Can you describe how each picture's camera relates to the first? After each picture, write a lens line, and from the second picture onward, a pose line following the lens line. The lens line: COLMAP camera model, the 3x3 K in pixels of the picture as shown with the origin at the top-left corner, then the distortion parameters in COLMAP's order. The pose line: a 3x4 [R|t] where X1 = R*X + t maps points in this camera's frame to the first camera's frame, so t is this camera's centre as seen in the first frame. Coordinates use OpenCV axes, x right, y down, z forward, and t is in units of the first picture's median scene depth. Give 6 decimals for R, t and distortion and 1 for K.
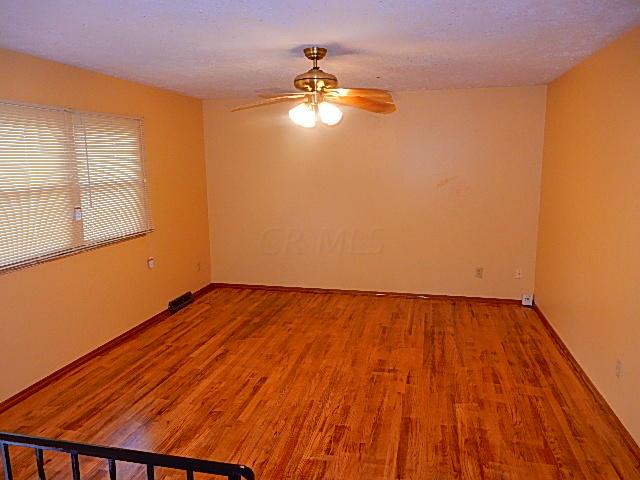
lens RADIAL K [[468.8, 0, 322.0], [0, 468.8, 238.9], [0, 0, 1]] dist [-0.011370, 0.001383]
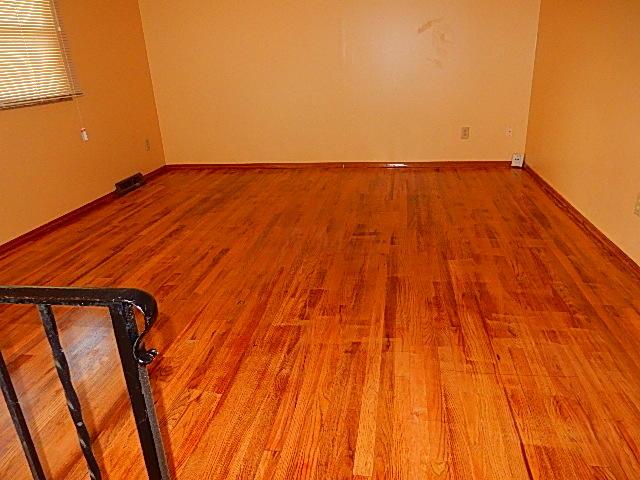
lens RADIAL K [[468.8, 0, 322.6], [0, 468.8, 241.7], [0, 0, 1]] dist [-0.011370, 0.001383]
pose [[0.996997, -0.059500, 0.049562, 0.011153], [0.047857, 0.976593, 0.209702, 0.107604], [-0.060880, -0.206700, 0.976508, 0.148497]]
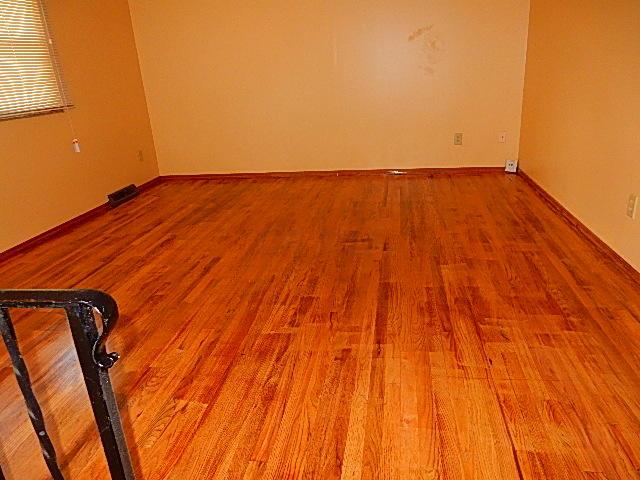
lens RADIAL K [[468.8, 0, 322.9], [0, 468.8, 241.2], [0, 0, 1]] dist [-0.011370, 0.001383]
pose [[0.995843, -0.074173, 0.052875, 0.024197], [0.063100, 0.980362, 0.186839, 0.115427], [-0.065695, -0.182726, 0.980967, 0.153297]]
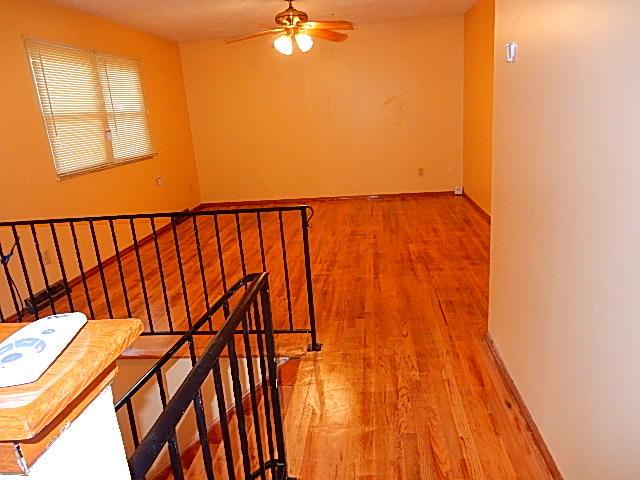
lens RADIAL K [[468.8, 0, 322.3], [0, 468.8, 238.1], [0, 0, 1]] dist [-0.011370, 0.001383]
pose [[0.990387, -0.091947, 0.103343, -0.108474], [0.081394, 0.991441, 0.102073, 0.140539], [-0.111844, -0.092680, 0.989394, -0.345123]]
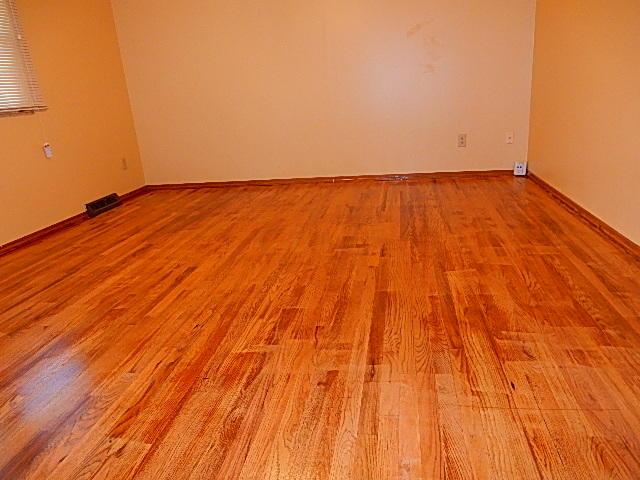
lens RADIAL K [[468.8, 0, 322.7], [0, 468.8, 240.3], [0, 0, 1]] dist [-0.011370, 0.001383]
pose [[0.995456, -0.082836, 0.046969, 0.050498], [0.075222, 0.986487, 0.145554, 0.154373], [-0.058391, -0.141359, 0.988235, 0.242640]]
